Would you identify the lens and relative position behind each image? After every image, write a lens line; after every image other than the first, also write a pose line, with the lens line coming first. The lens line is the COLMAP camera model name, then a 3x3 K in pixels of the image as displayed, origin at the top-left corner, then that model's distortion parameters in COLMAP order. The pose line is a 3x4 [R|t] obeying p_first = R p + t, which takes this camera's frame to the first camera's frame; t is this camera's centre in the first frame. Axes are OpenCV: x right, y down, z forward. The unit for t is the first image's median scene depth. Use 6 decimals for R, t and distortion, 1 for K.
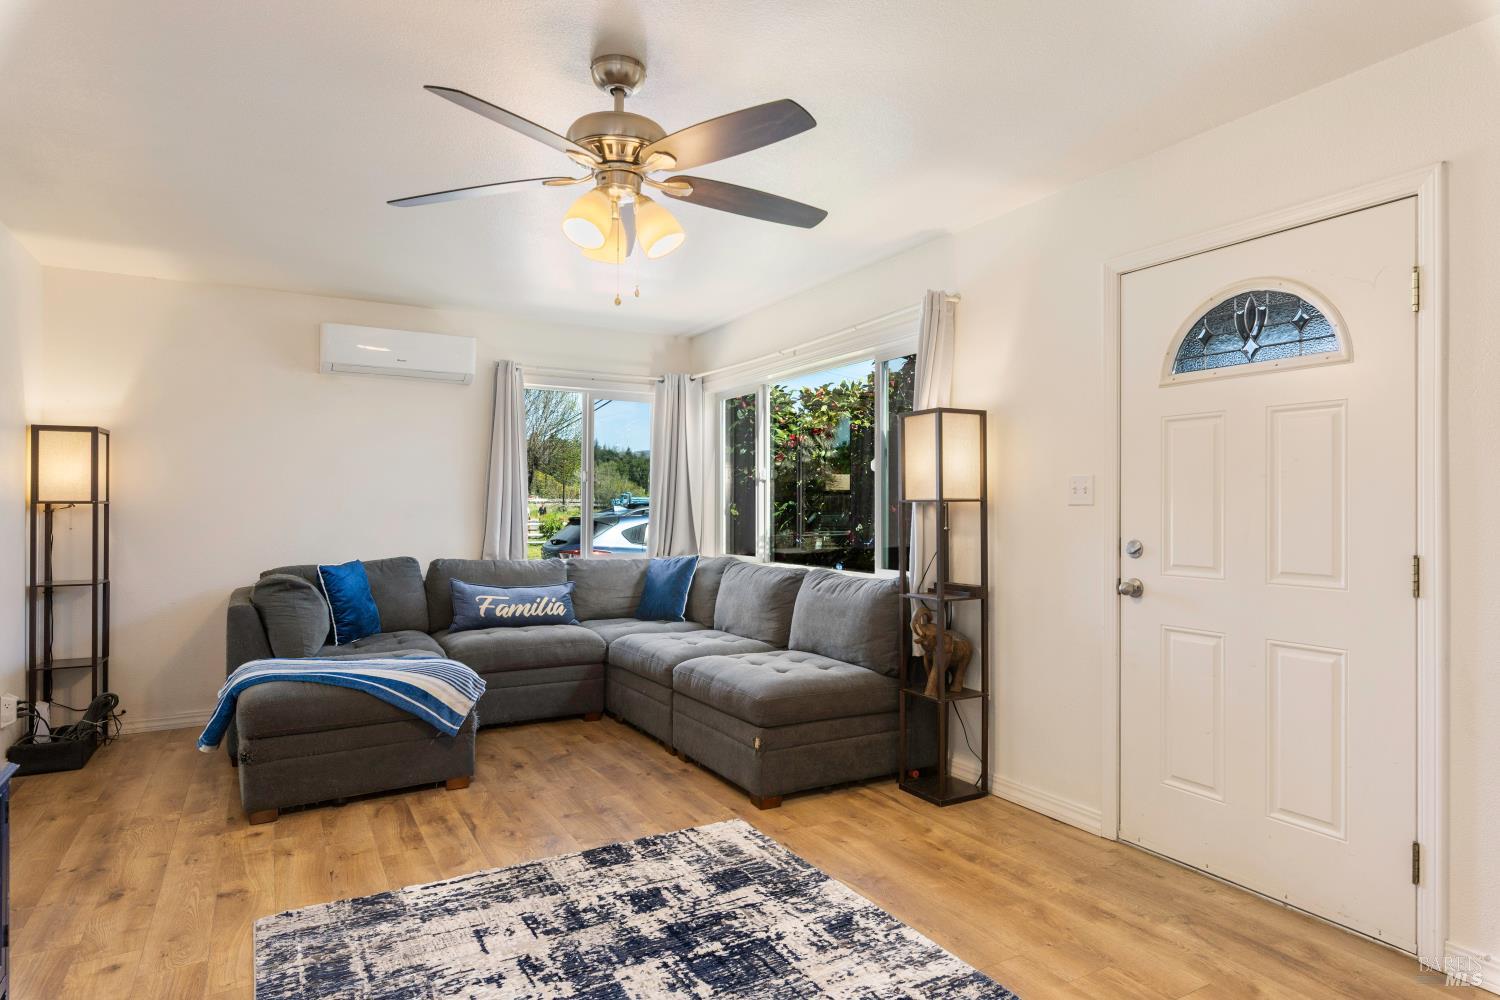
lens RADIAL K [[857.4, 0, 750.0], [0, 857.4, 500.0], [0, 0, 1]] dist [-0.002976, 0.000086]
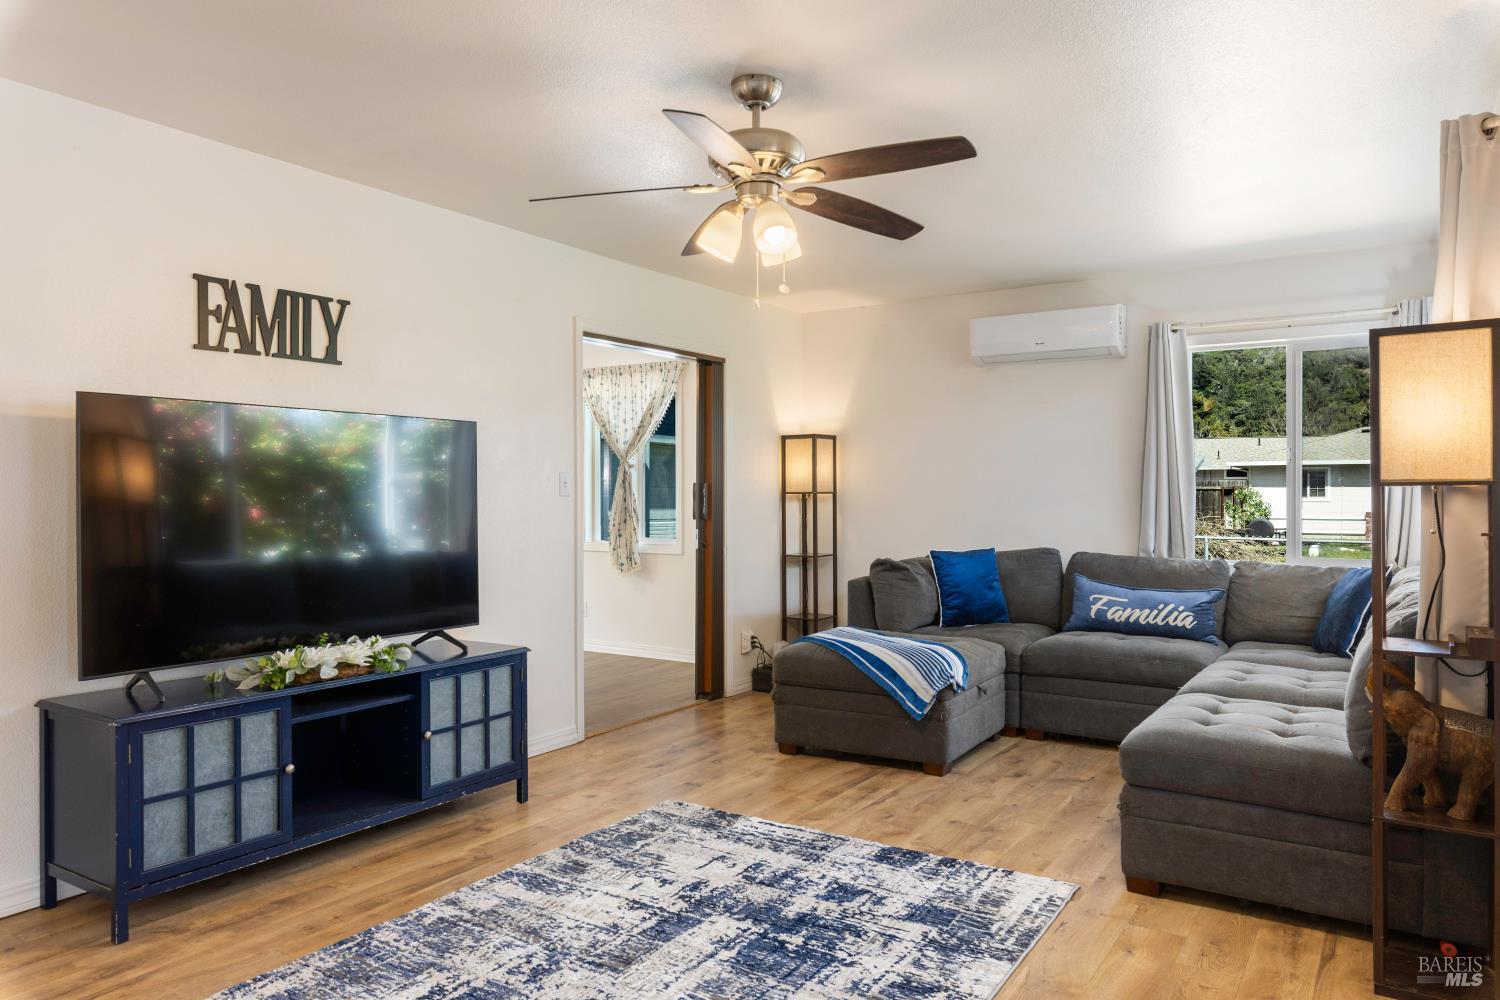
lens RADIAL K [[1000.8, 0, 750.0], [0, 1000.8, 500.0], [0, 0, 1]] dist [0.001757, 0.001547]
pose [[0.450344, 0.002537, -0.892851, 0.813930], [0.009949, 0.999920, 0.007860, 0.001436], [0.892800, -0.012422, 0.450283, 0.366743]]
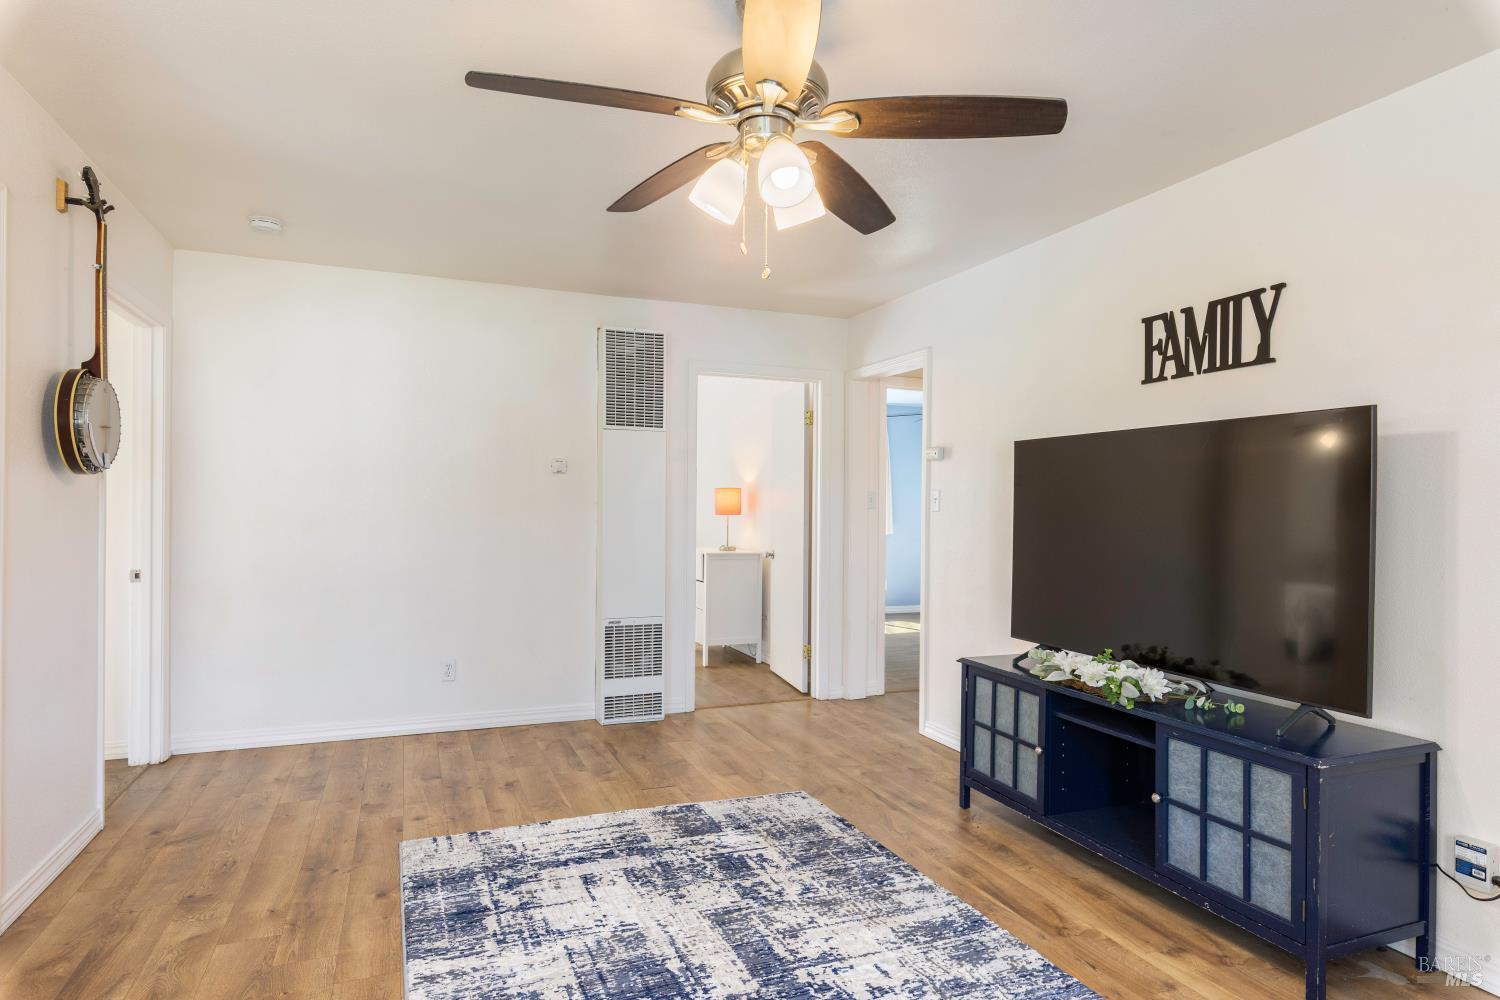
lens RADIAL K [[845.9, 0, 750.0], [0, 845.9, 500.0], [0, 0, 1]] dist [0.024637, 0.000101]
pose [[-0.991883, -0.010074, 0.126752, -0.213649], [-0.011725, 0.999856, -0.012287, 0.001486], [-0.126610, -0.013674, -0.991858, 1.579424]]
